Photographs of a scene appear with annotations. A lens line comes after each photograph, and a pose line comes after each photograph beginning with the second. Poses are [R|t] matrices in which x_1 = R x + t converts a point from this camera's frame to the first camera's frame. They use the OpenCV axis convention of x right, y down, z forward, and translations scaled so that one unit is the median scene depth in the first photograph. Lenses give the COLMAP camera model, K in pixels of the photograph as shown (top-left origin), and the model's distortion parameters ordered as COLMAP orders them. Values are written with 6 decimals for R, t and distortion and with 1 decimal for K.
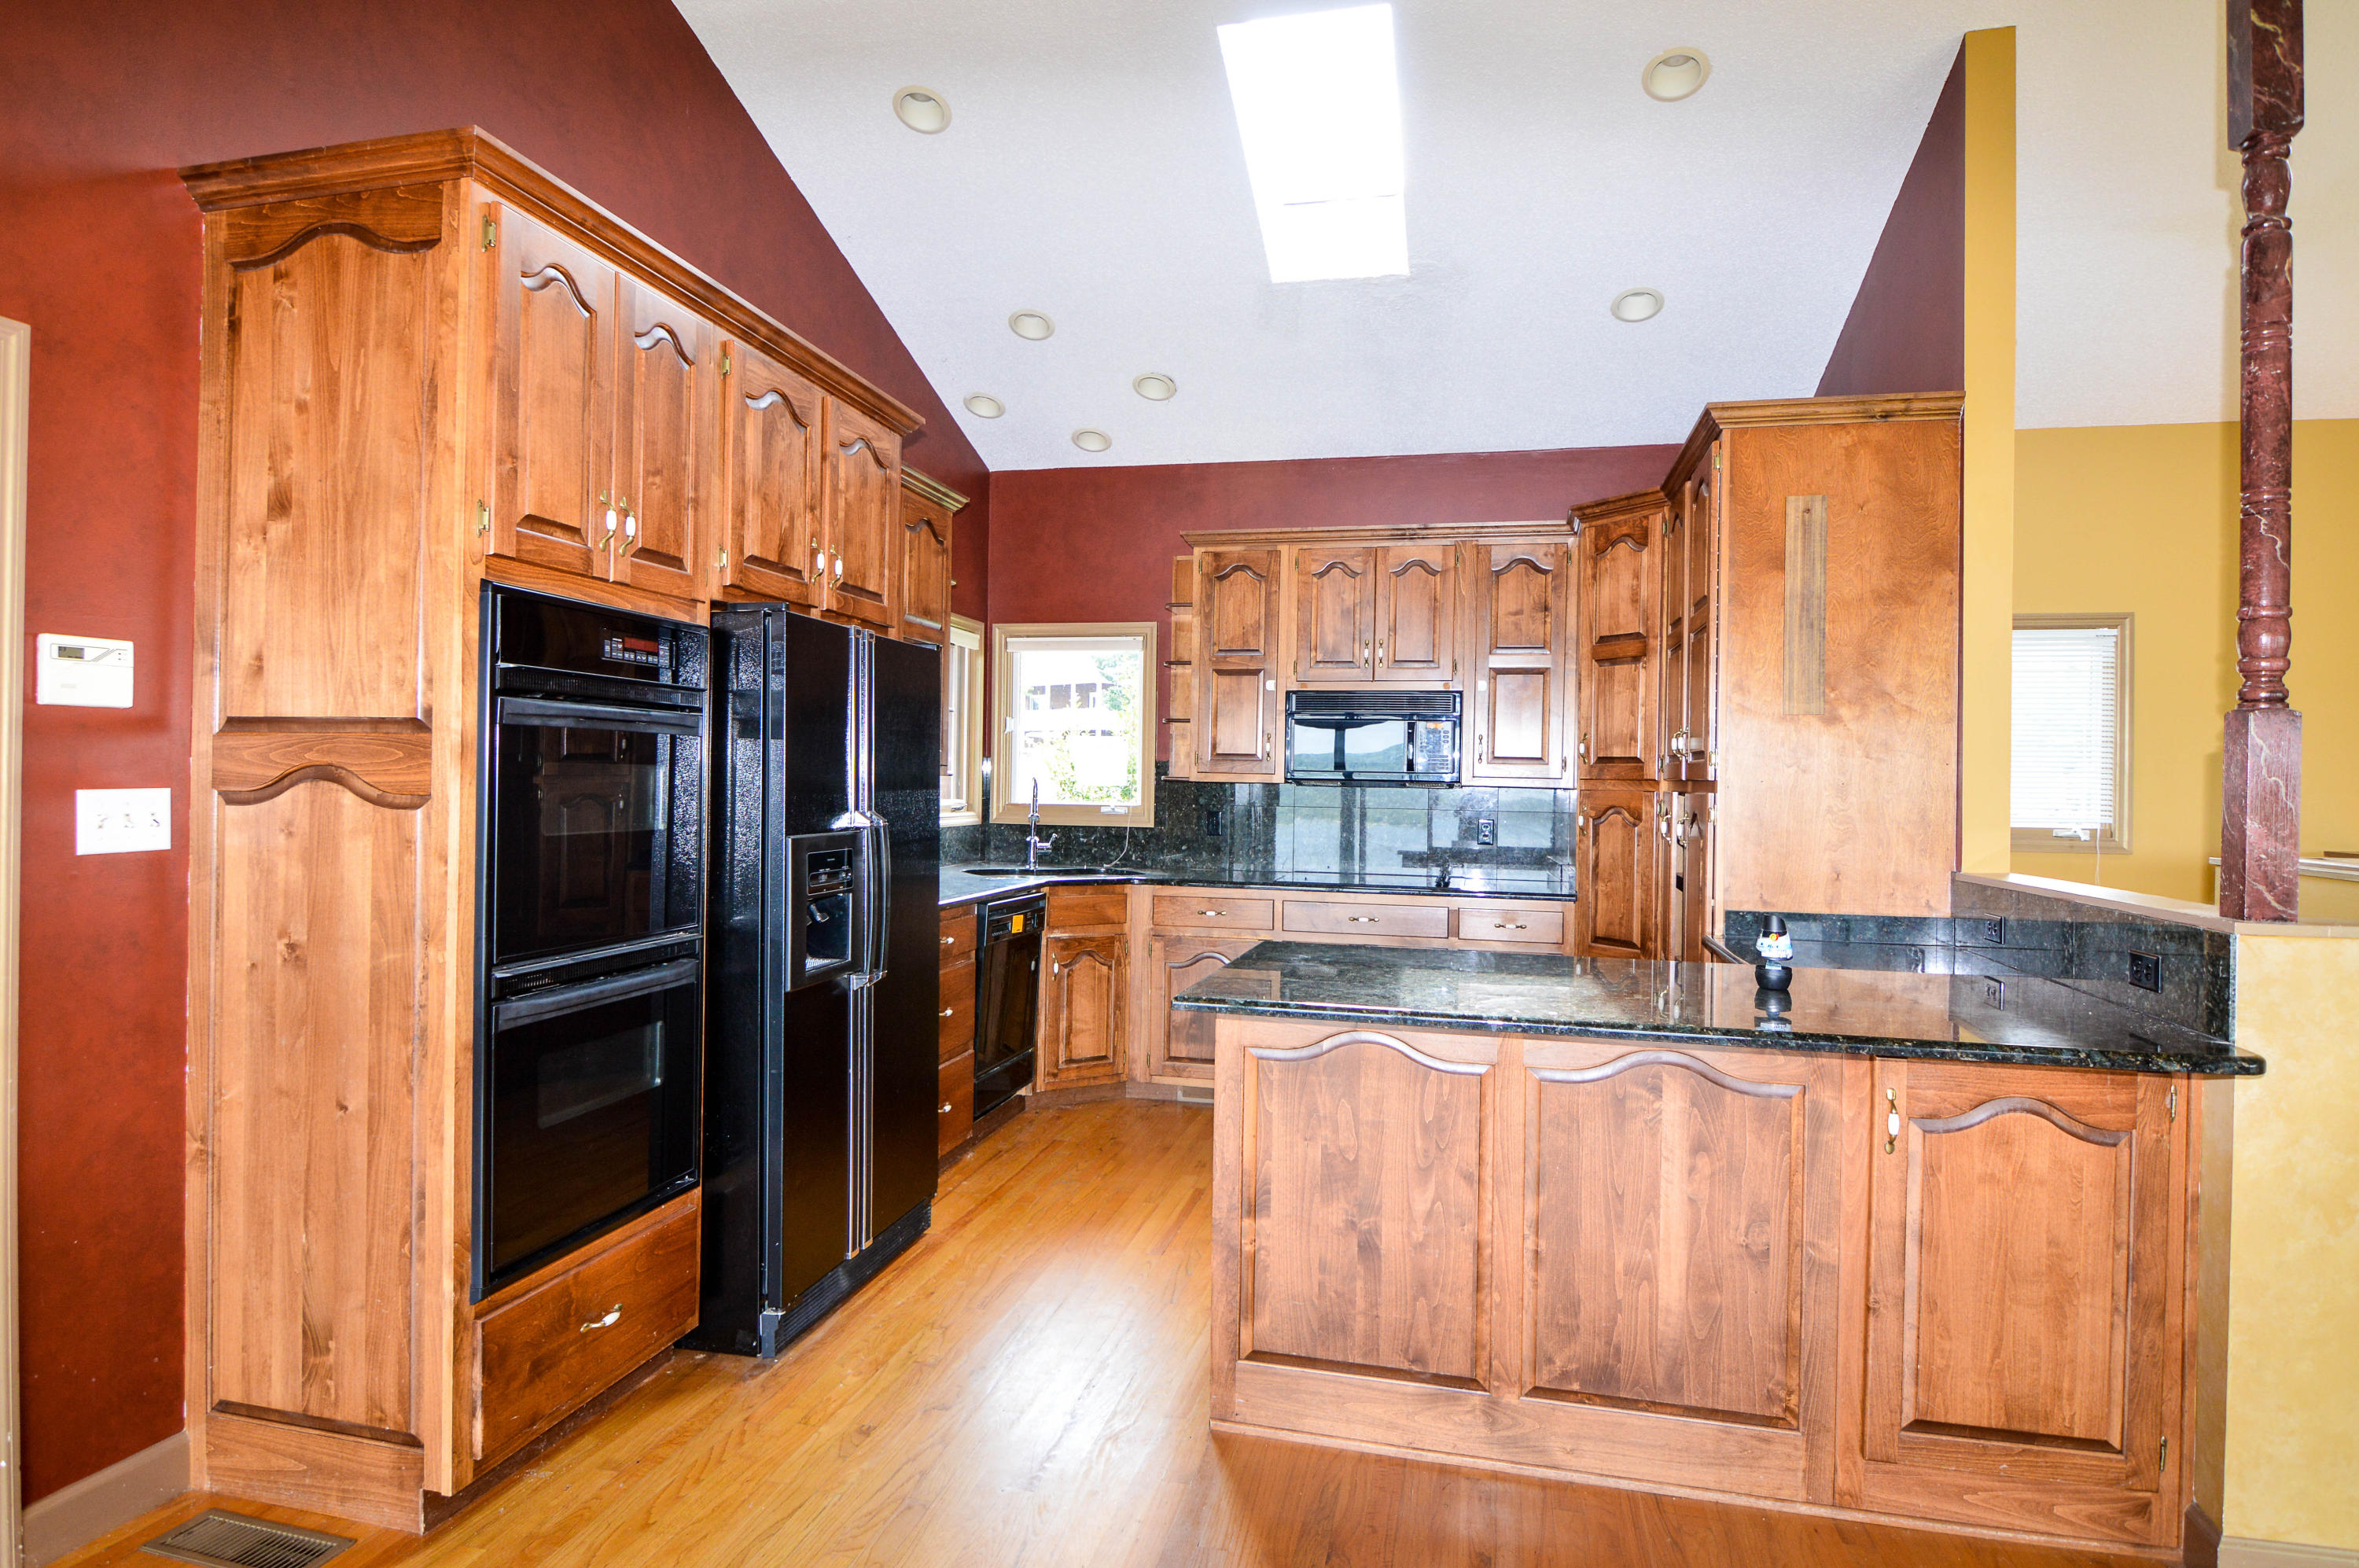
lens RADIAL K [[1243.6, 0, 1175.9], [0, 1243.6, 781.3], [0, 0, 1]] dist [-0.012693, -0.005268]
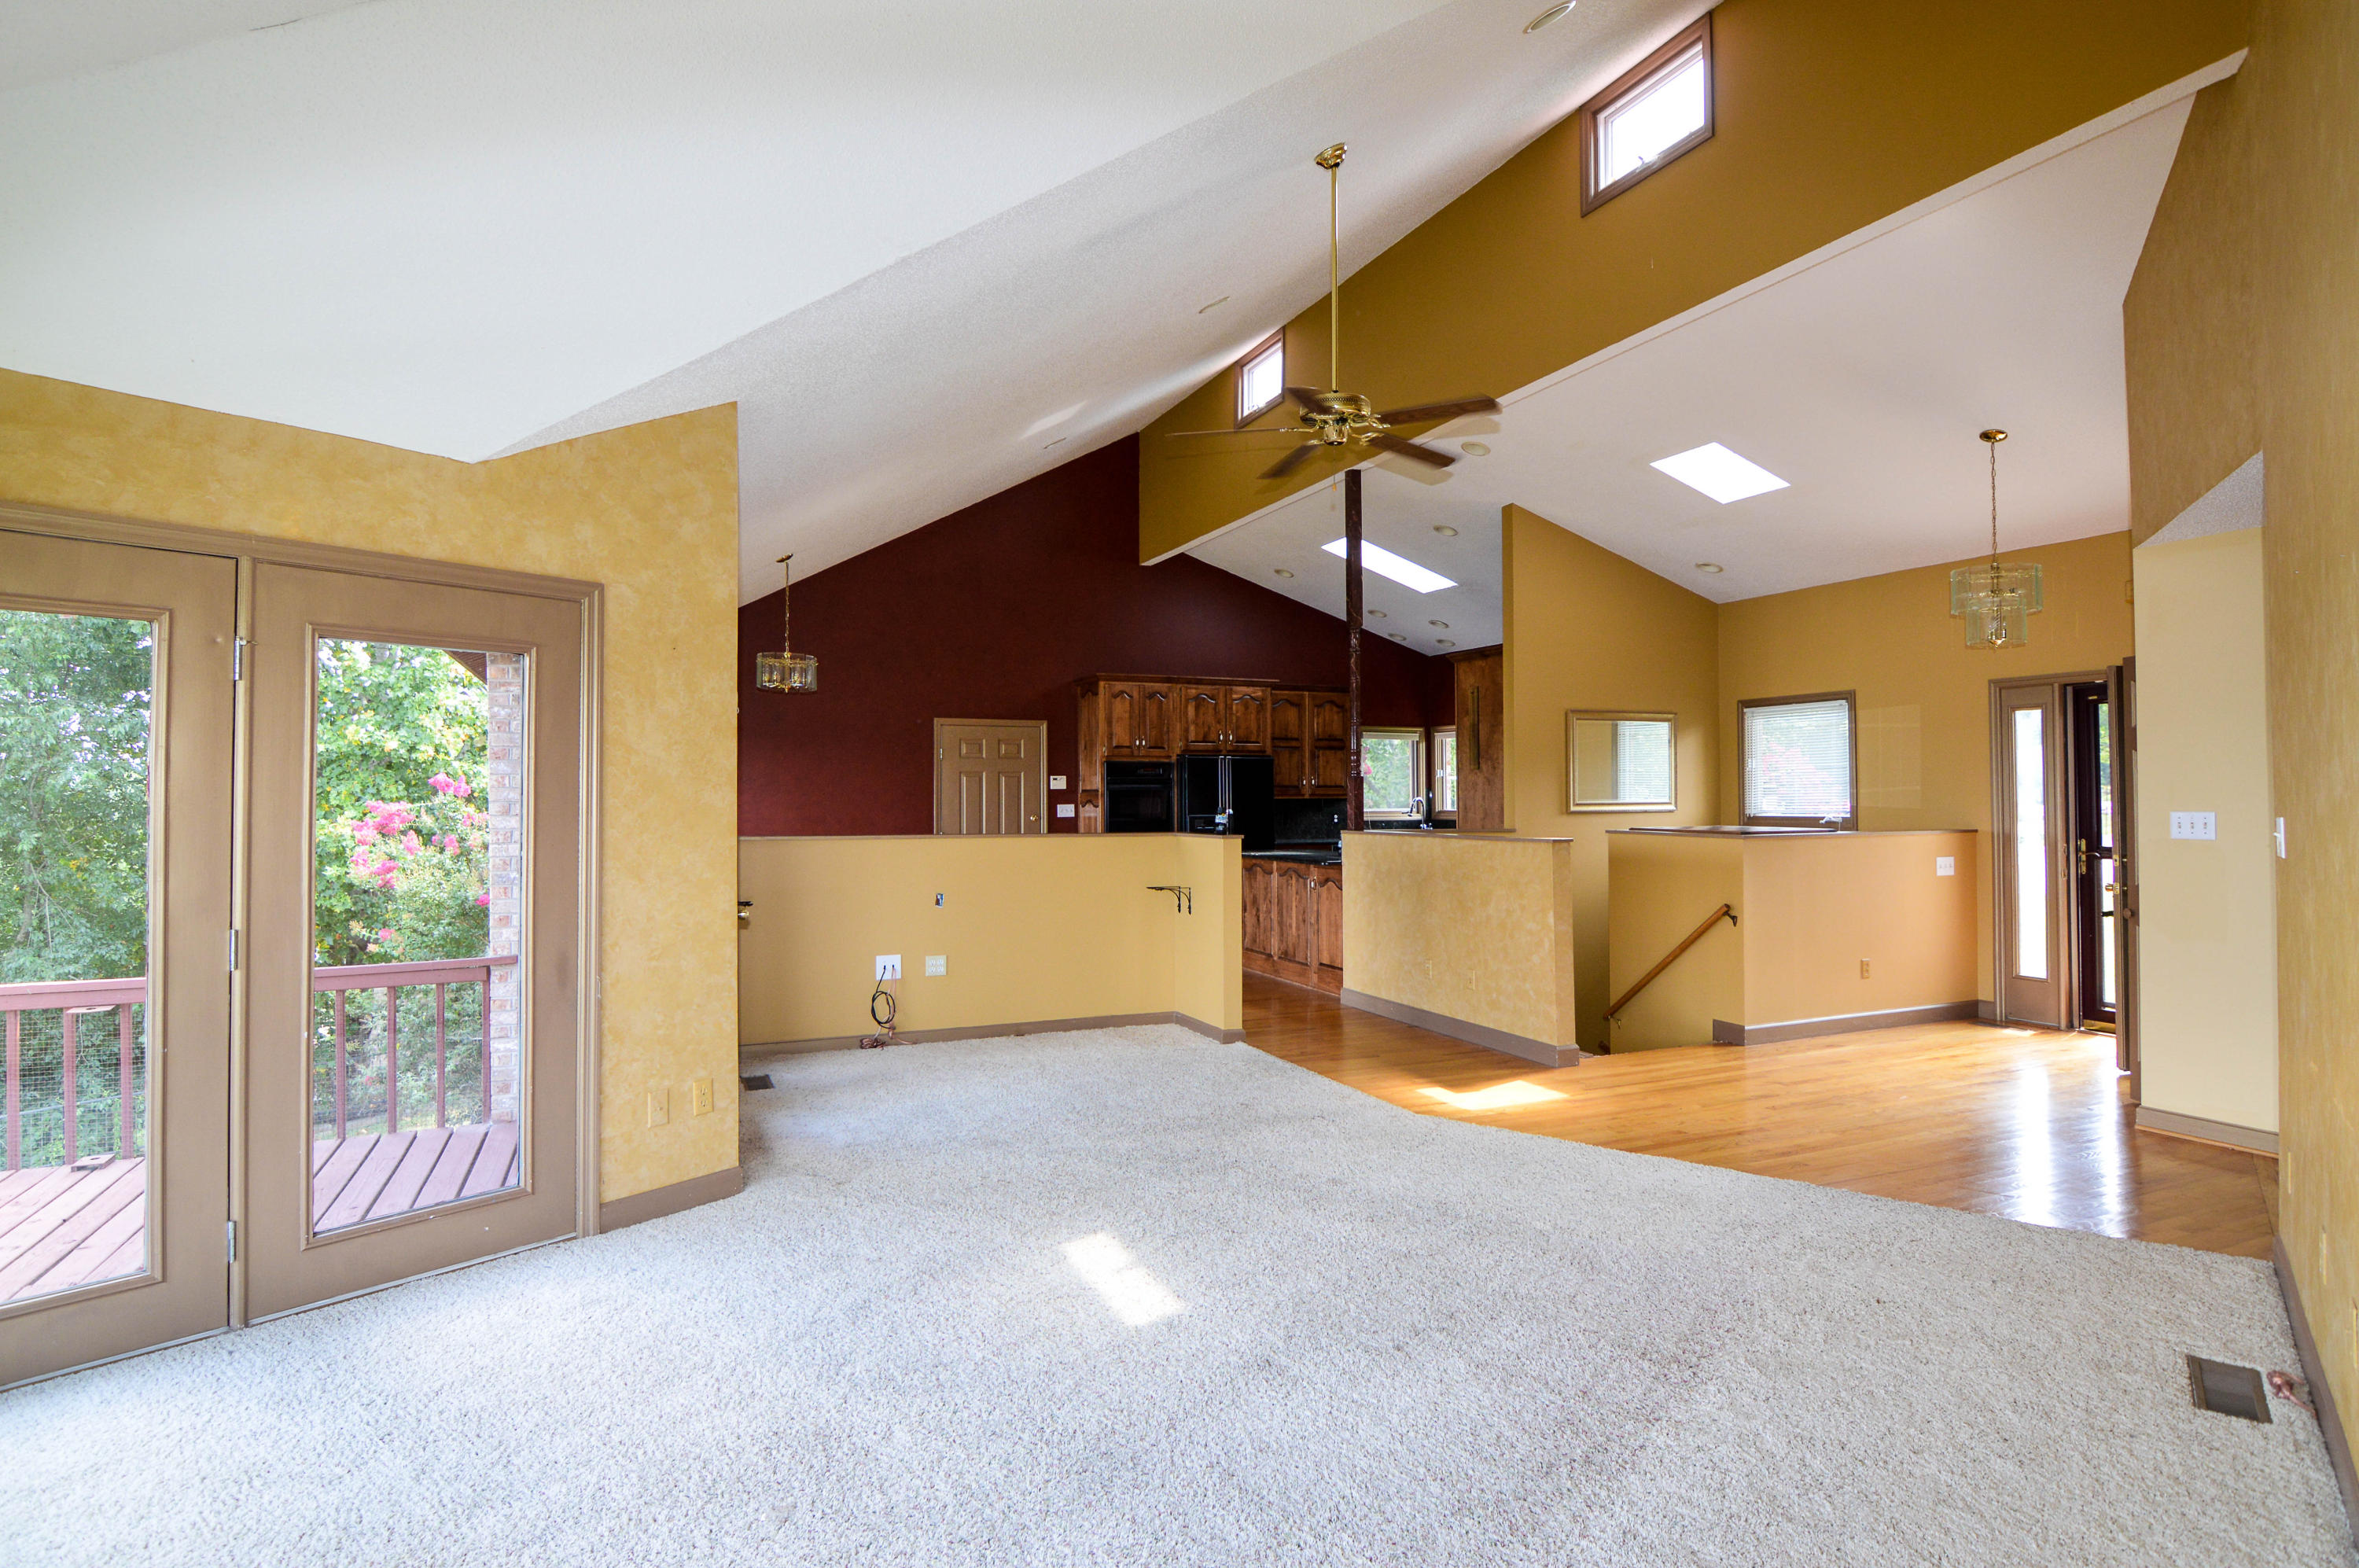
lens RADIAL K [[1216.3, 0, 1174.1], [0, 1216.3, 781.7], [0, 0, 1]] dist [-0.009071, -0.008114]
pose [[0.598457, -0.025609, -0.800746, 3.206338], [0.010684, 0.999655, -0.023985, 0.034989], [0.801084, 0.005799, 0.598524, -1.544382]]
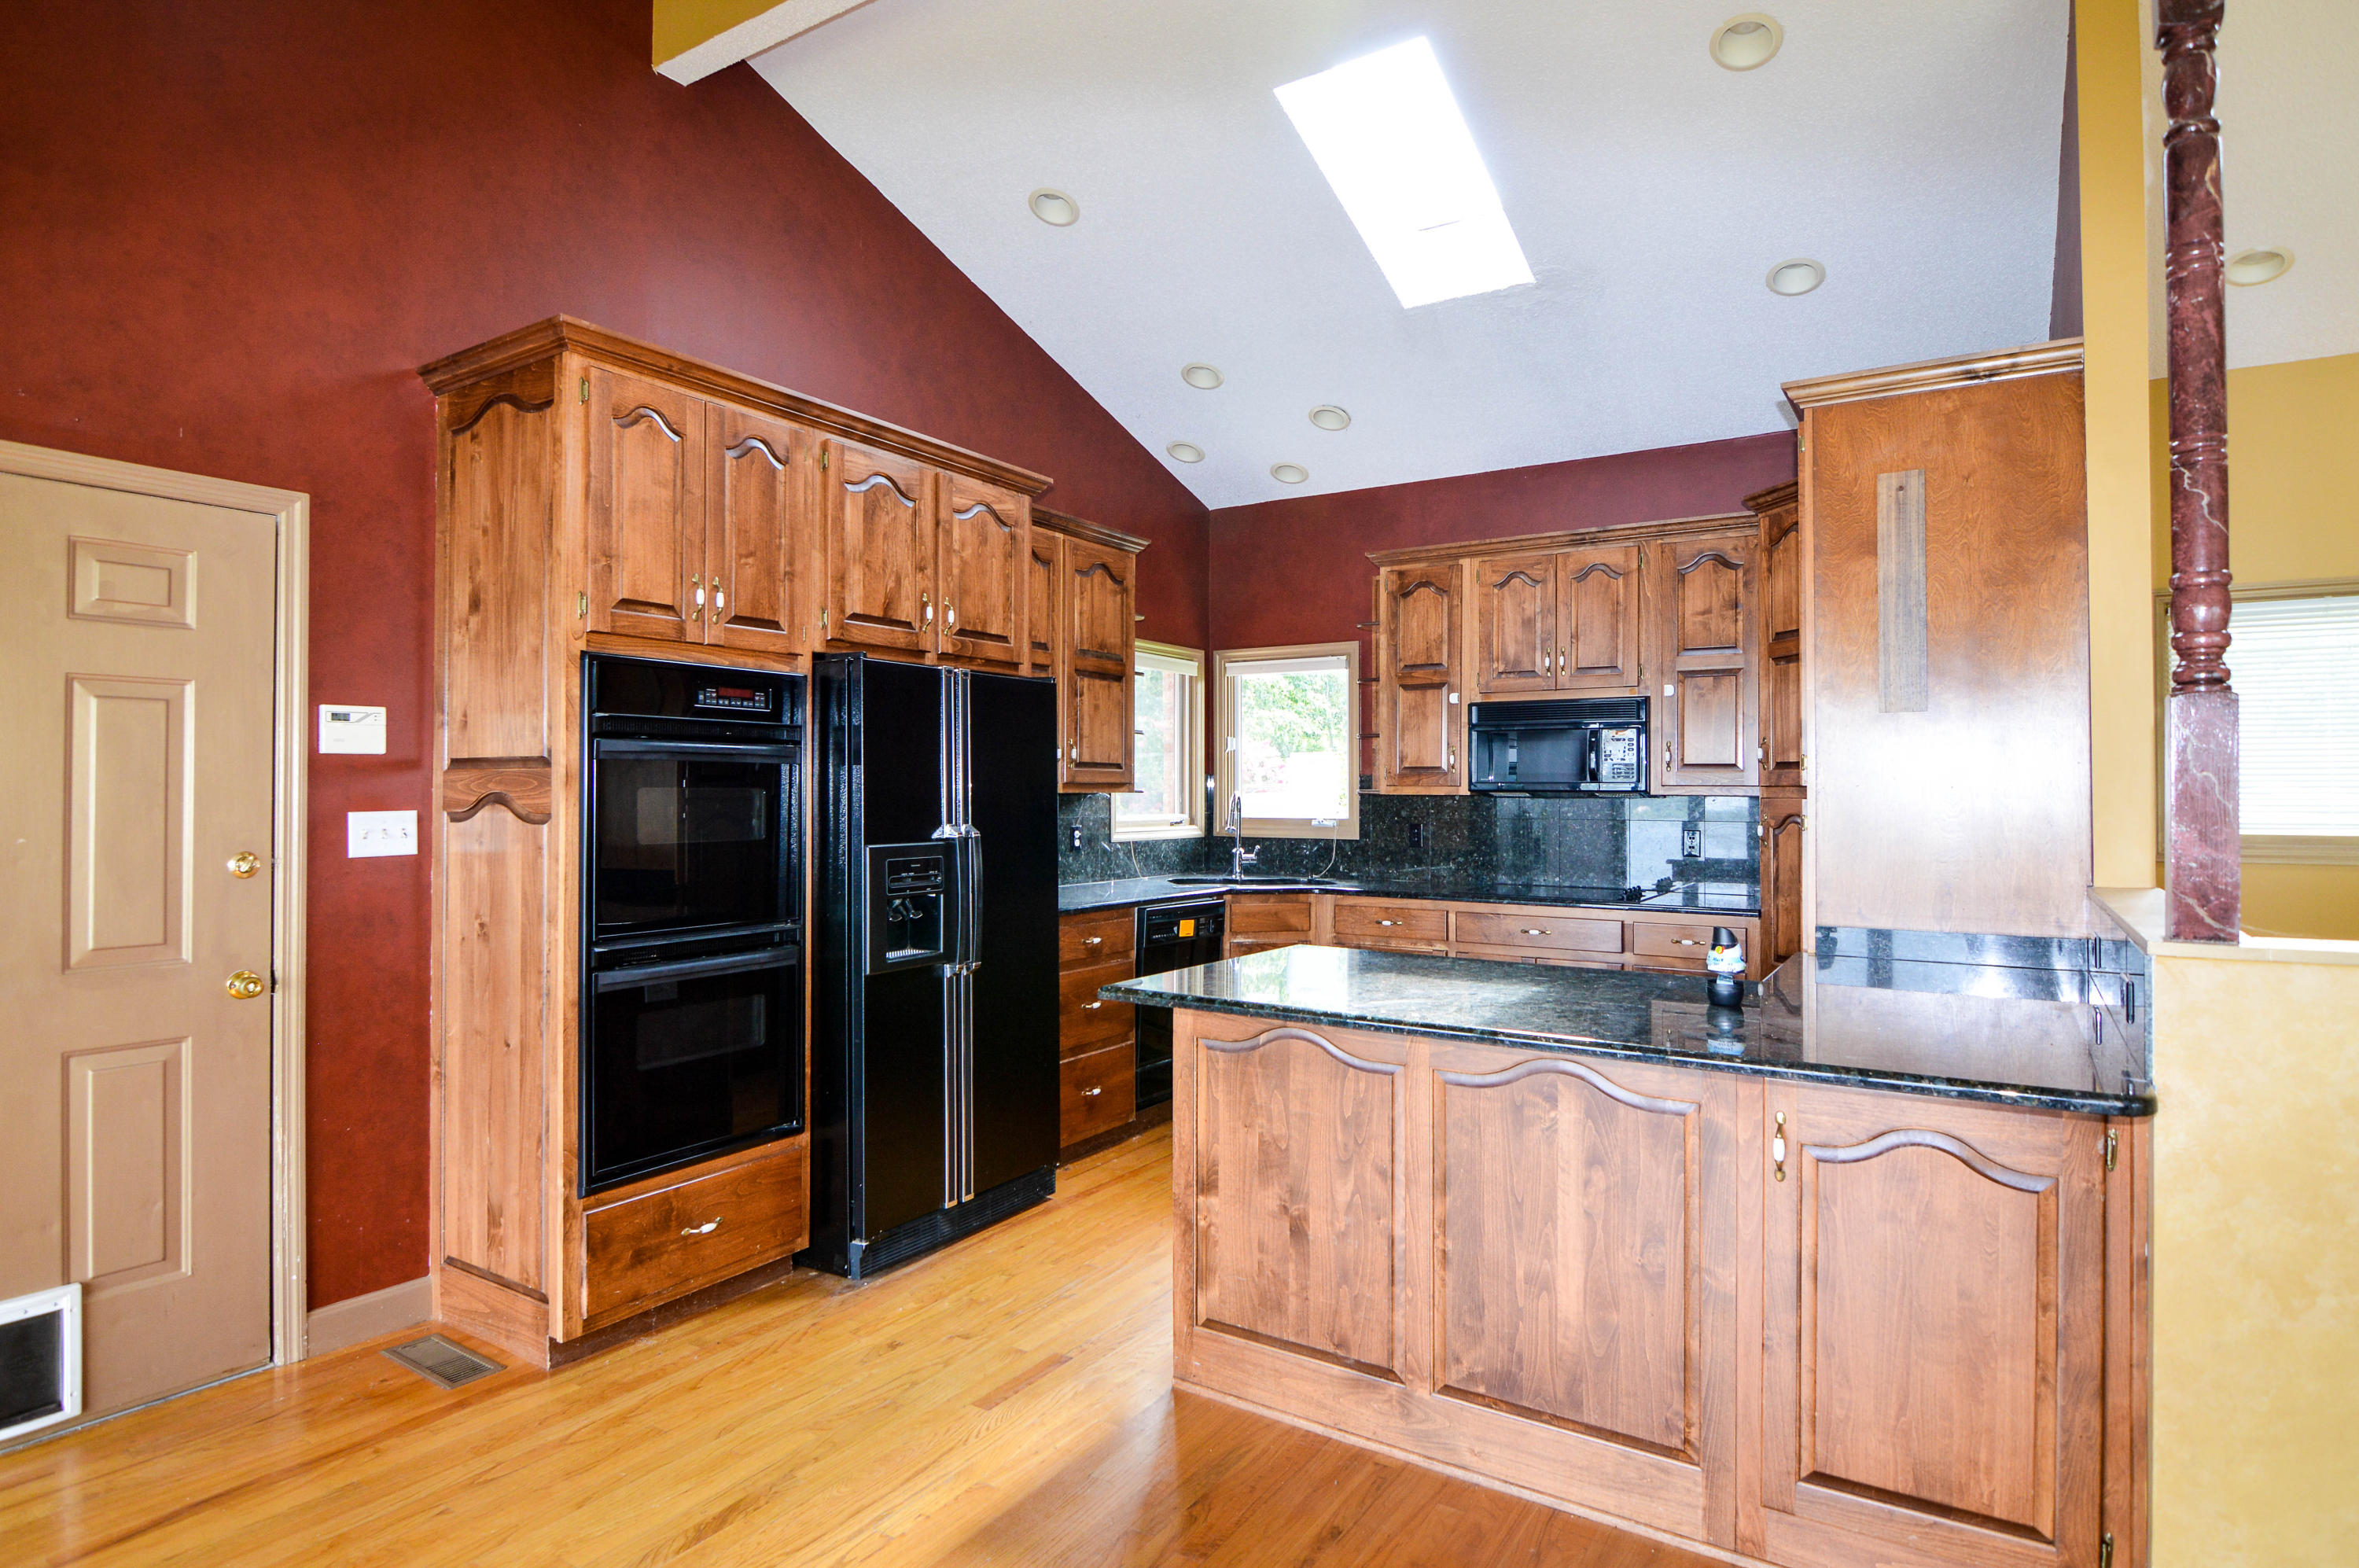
lens RADIAL K [[1216.3, 0, 1169.5], [0, 1216.3, 781.0], [0, 0, 1]] dist [-0.009071, -0.008114]
pose [[0.945654, -0.018020, -0.324674, 0.417844], [0.013787, 0.999787, -0.015333, 0.004822], [0.324881, 0.010023, 0.945702, -0.022494]]
